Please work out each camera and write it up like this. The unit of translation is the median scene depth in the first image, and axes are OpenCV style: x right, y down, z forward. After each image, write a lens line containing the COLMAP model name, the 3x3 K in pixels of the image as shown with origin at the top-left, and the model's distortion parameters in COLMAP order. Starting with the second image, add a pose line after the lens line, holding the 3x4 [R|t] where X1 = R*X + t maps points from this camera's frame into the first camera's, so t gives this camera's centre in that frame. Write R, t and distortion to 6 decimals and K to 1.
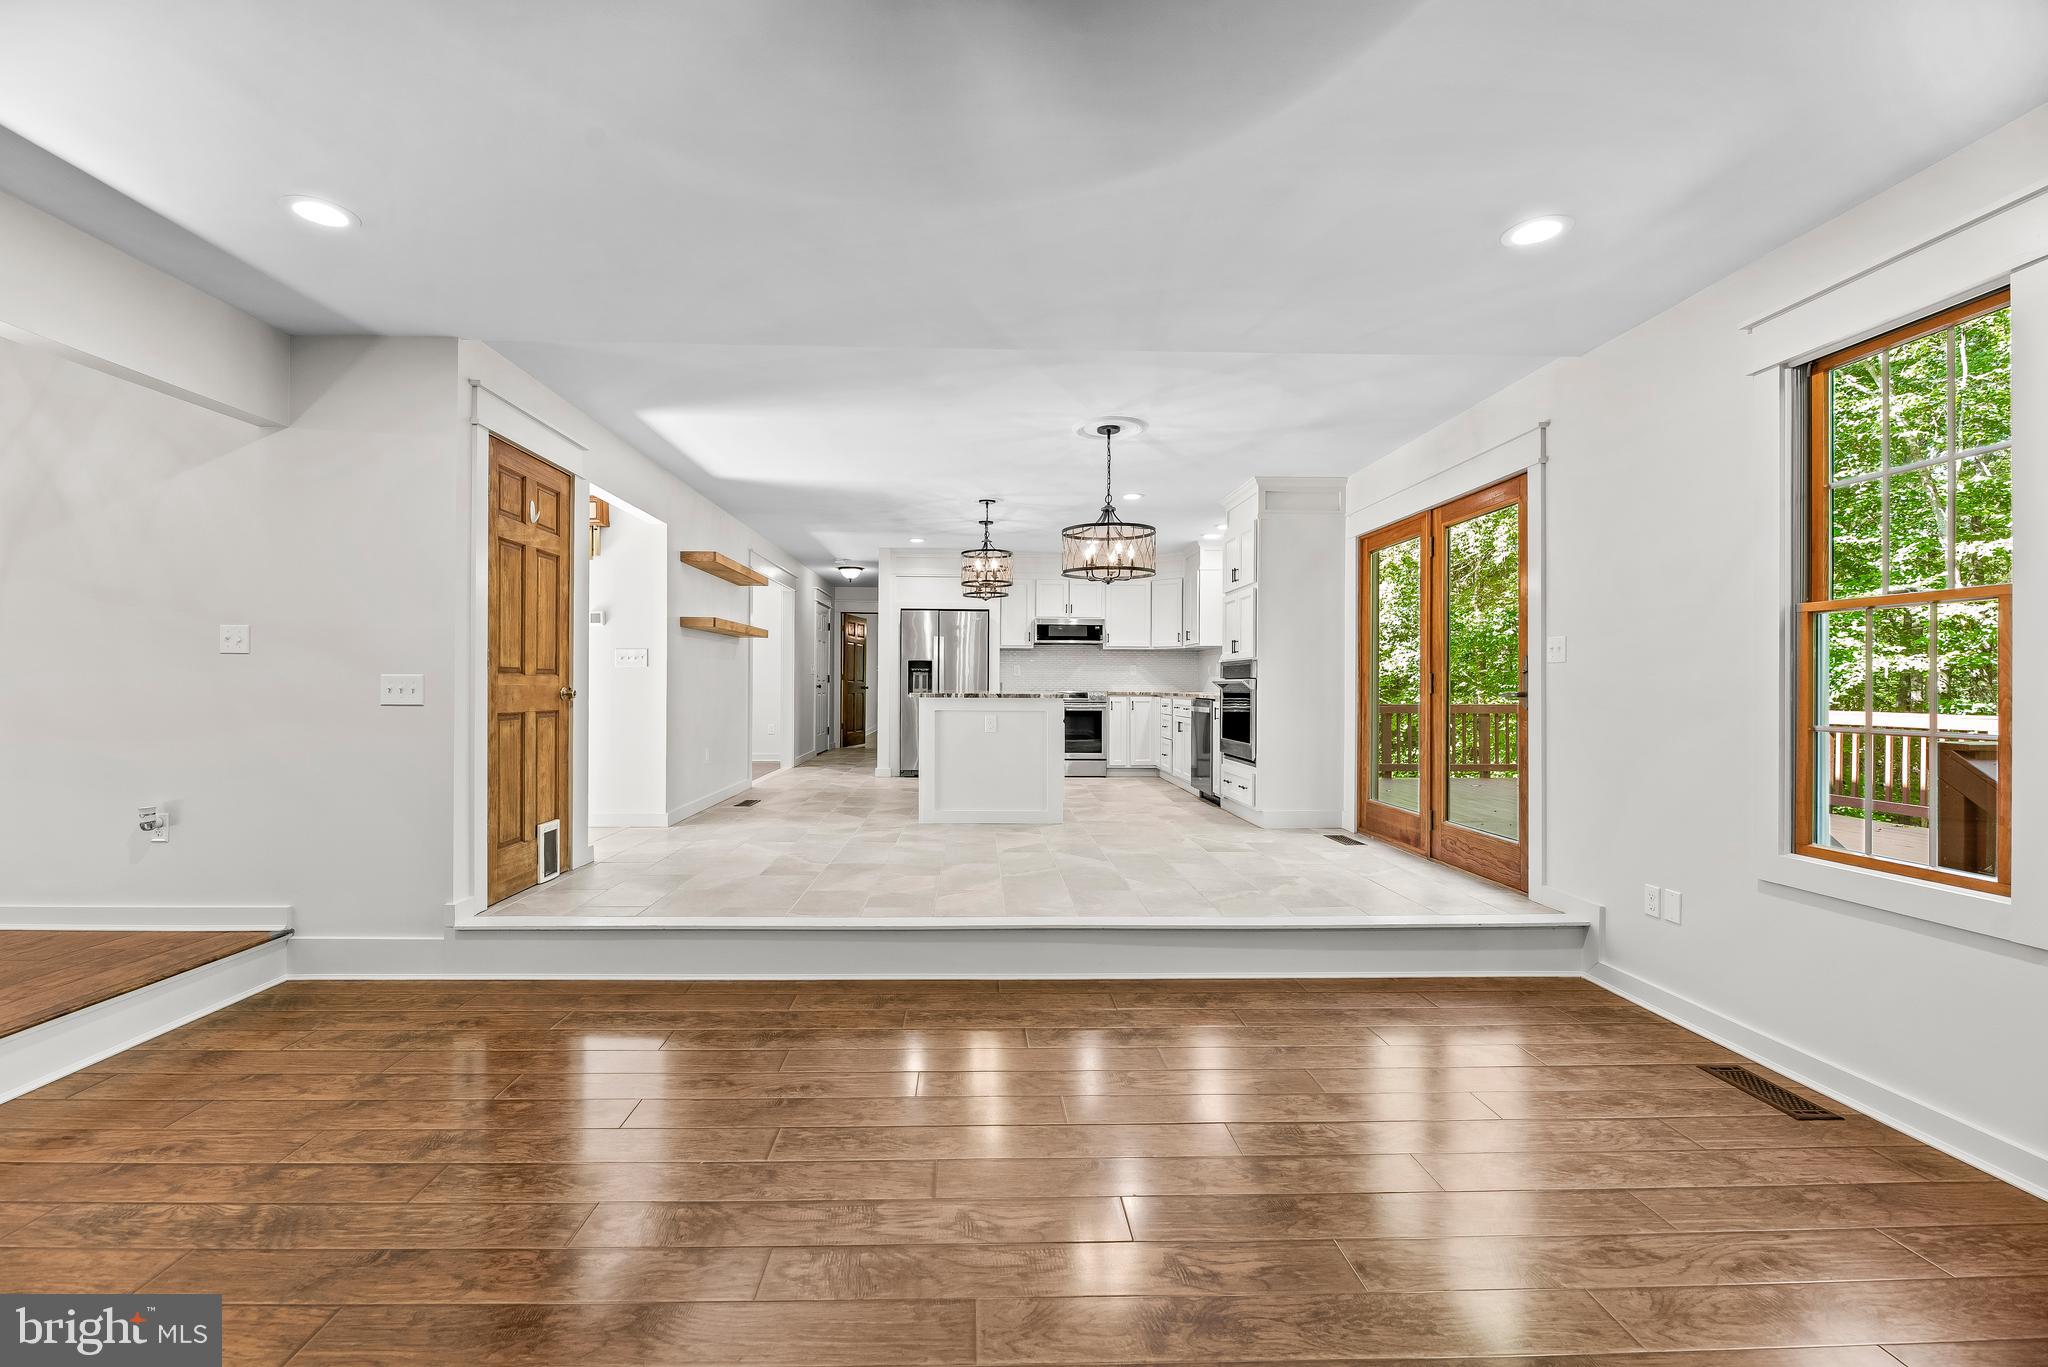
lens RADIAL K [[837.4, 0, 1002.6], [0, 837.4, 681.8], [0, 0, 1]] dist [-0.000698, -0.002131]
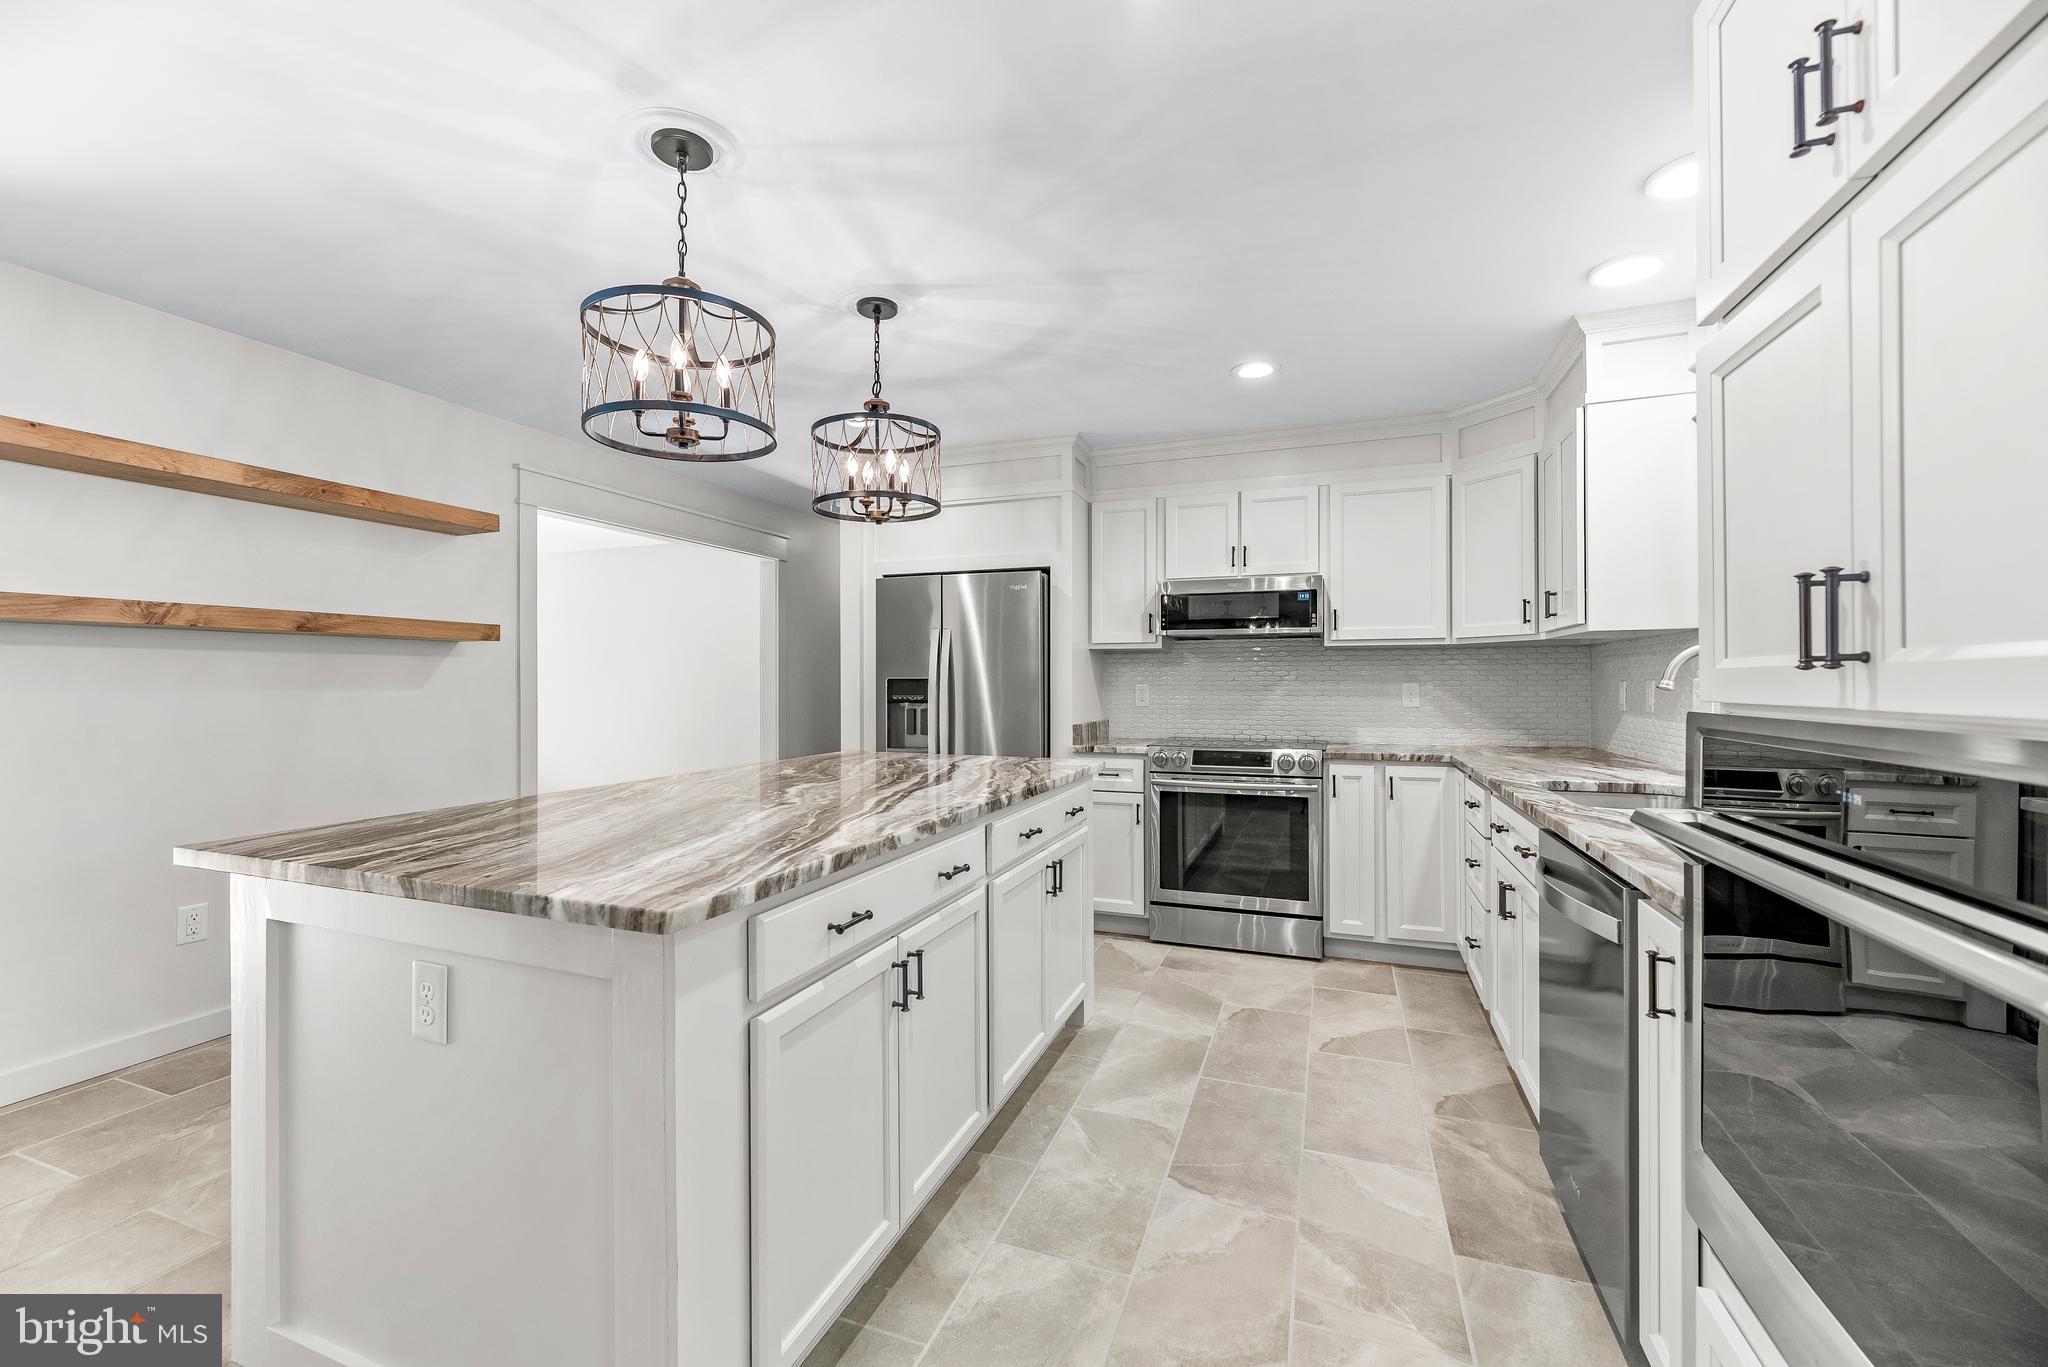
lens RADIAL K [[837.4, 0, 1016.9], [0, 837.4, 677.8], [0, 0, 1]] dist [-0.000698, -0.002131]
pose [[0.925532, -0.008382, -0.378578, 0.317950], [0.006550, 0.999960, -0.006127, -0.050144], [0.378614, 0.003191, 0.925549, 1.269928]]
